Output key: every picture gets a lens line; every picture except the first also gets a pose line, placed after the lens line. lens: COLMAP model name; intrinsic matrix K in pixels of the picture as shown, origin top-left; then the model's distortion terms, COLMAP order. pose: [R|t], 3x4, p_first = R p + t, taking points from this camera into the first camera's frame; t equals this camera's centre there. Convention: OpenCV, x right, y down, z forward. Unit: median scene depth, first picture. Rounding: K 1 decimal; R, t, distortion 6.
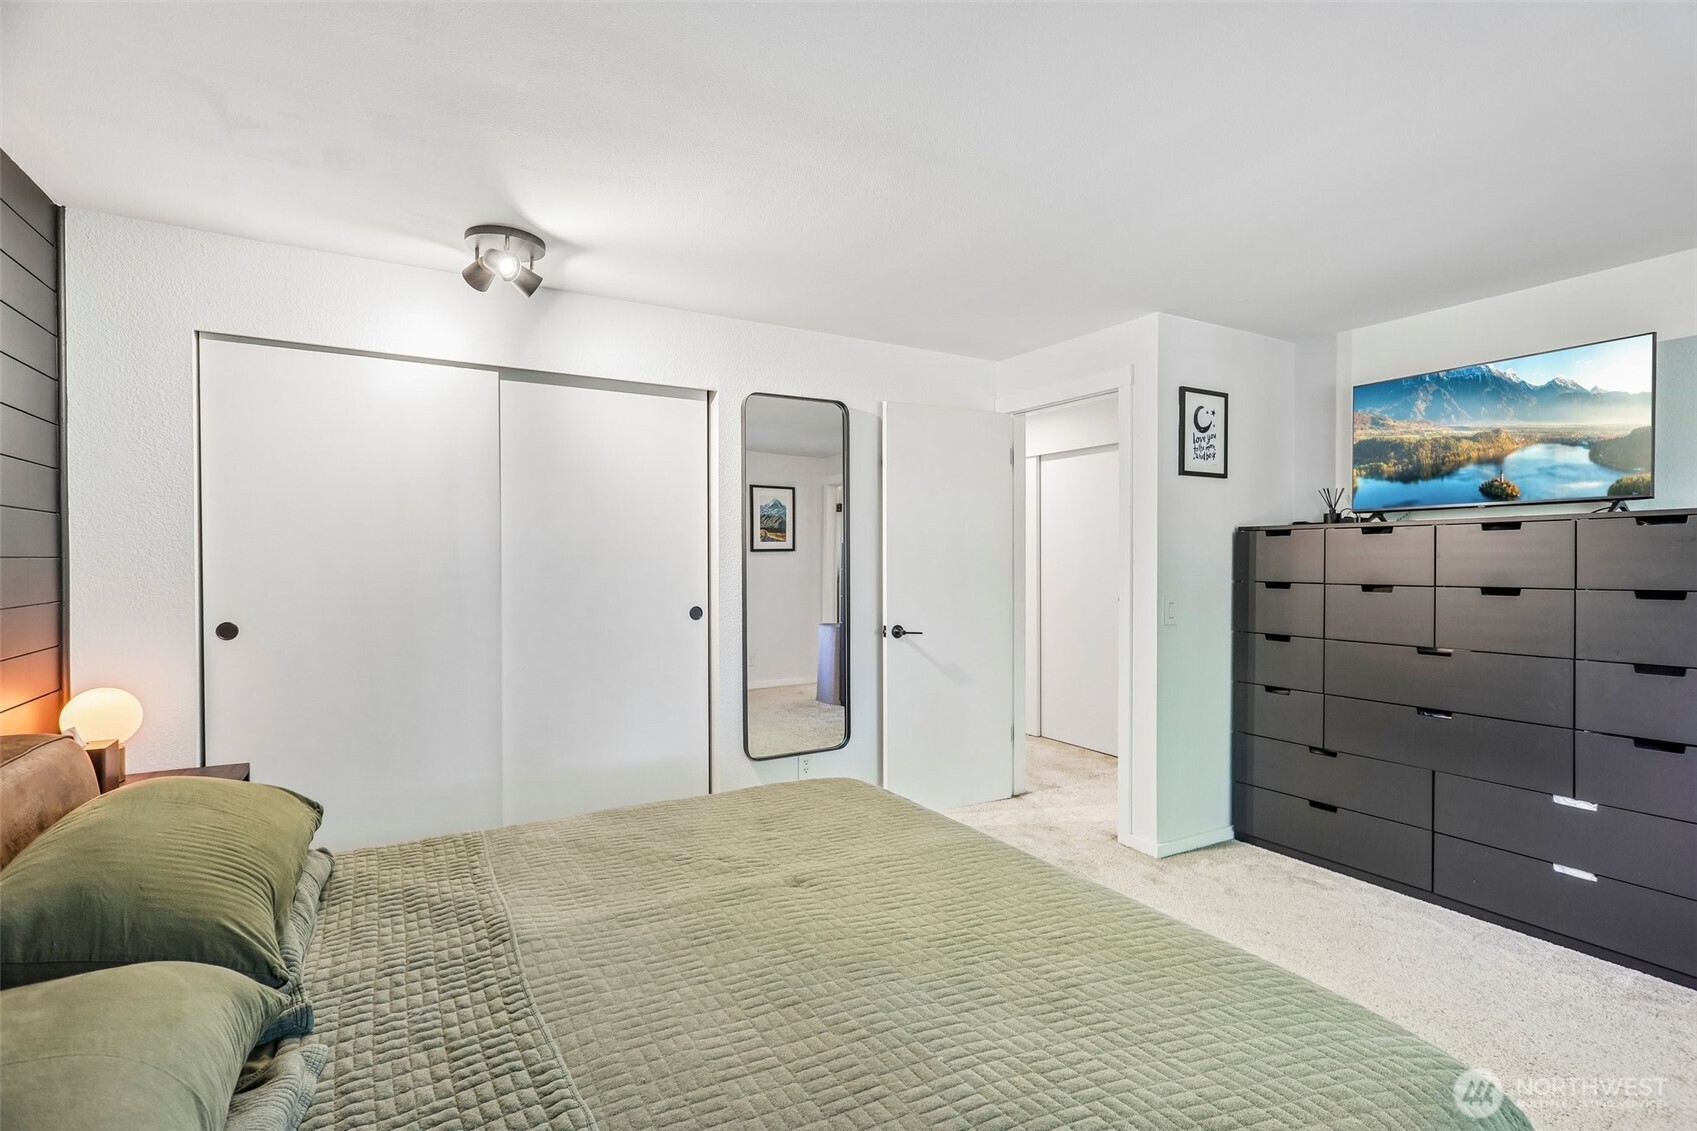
lens RADIAL K [[791.9, 0, 843.3], [0, 791.9, 567.3], [0, 0, 1]] dist [0.002199, 0.000570]
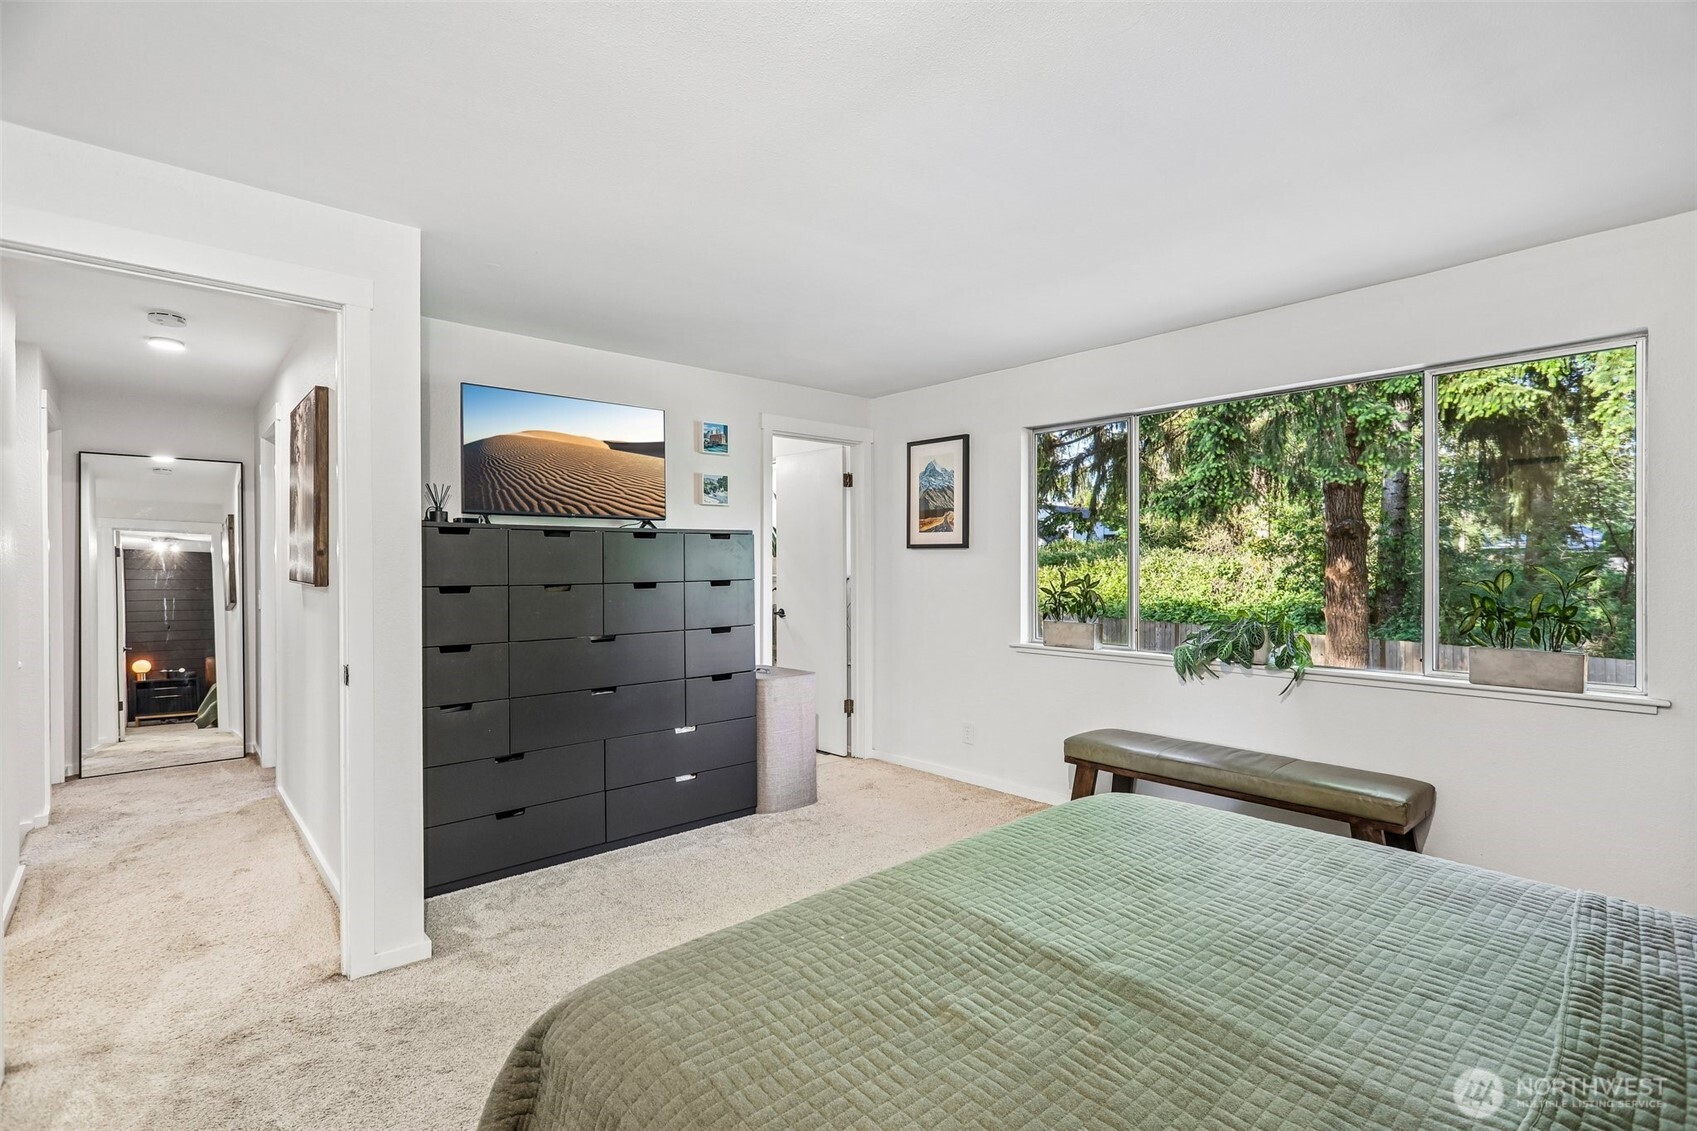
lens RADIAL K [[791.9, 0, 844.5], [0, 791.9, 564.7], [0, 0, 1]] dist [0.002199, 0.000570]
pose [[-0.198749, -0.004277, 0.980041, -0.494764], [0.006803, 0.999960, 0.005744, -0.008282], [-0.980027, 0.007809, -0.198712, 0.904775]]
